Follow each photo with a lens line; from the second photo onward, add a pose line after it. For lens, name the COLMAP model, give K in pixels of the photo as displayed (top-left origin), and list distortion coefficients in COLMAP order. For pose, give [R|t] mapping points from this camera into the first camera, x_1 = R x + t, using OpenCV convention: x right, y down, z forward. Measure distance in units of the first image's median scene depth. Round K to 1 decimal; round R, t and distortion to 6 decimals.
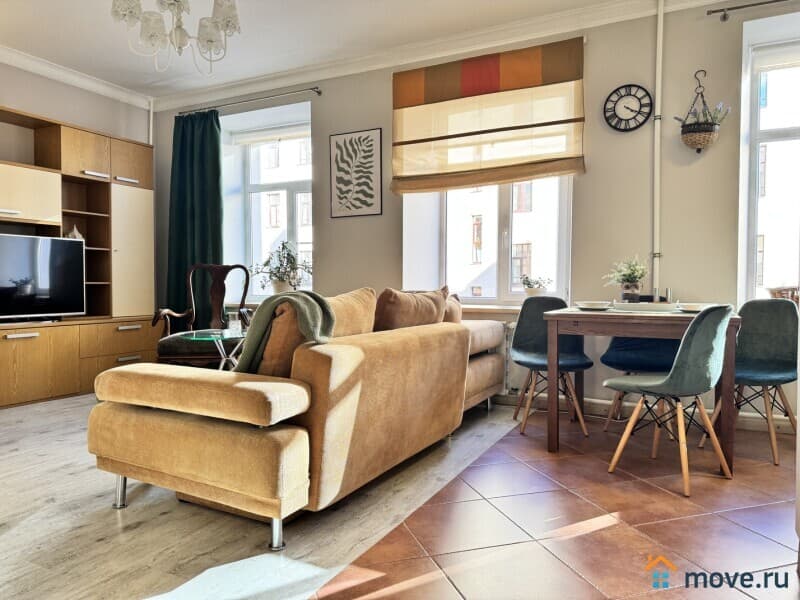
lens RADIAL K [[572.8, 0, 393.4], [0, 572.8, 299.0], [0, 0, 1]] dist [0.037164, -0.038883]
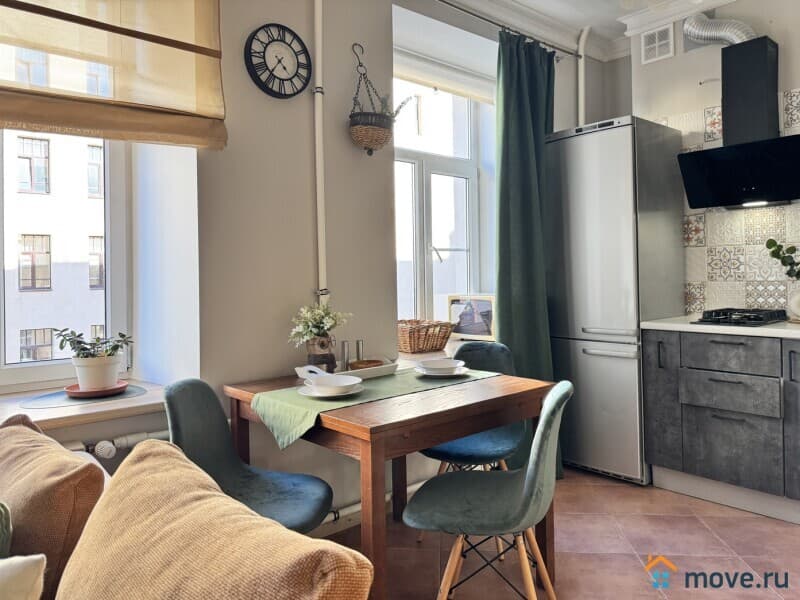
lens RADIAL K [[572.8, 0, 398.1], [0, 572.8, 266.9], [0, 0, 1]] dist [0.037164, -0.038883]
pose [[0.379243, 0.003101, 0.925292, -0.110914], [0.042276, 0.998892, -0.020675, -0.069891], [-0.924331, 0.046959, 0.378691, 0.536469]]
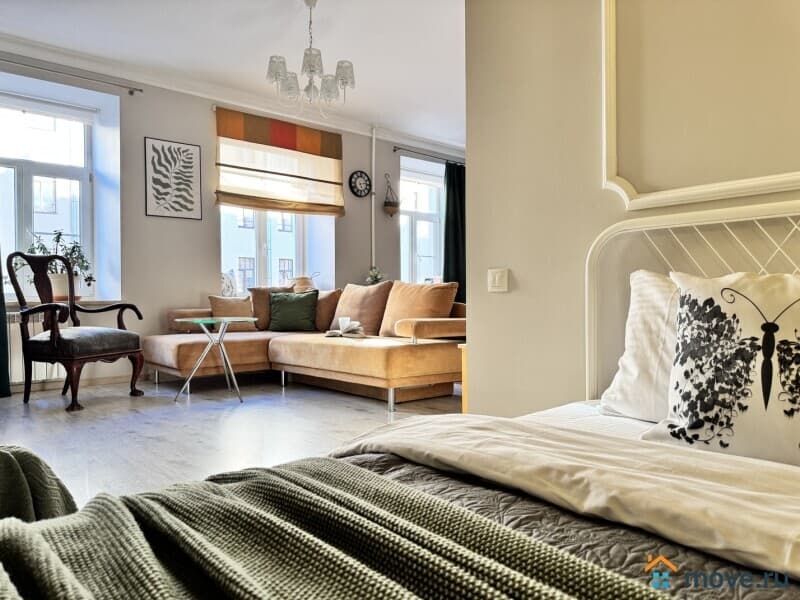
lens RADIAL K [[572.8, 0, 401.7], [0, 572.8, 304.6], [0, 0, 1]] dist [0.037164, -0.038883]
pose [[0.370305, -0.009387, 0.928863, -0.985151], [0.025192, 0.999683, 0.000060, 0.036010], [-0.928569, 0.023378, 0.370424, 0.196048]]
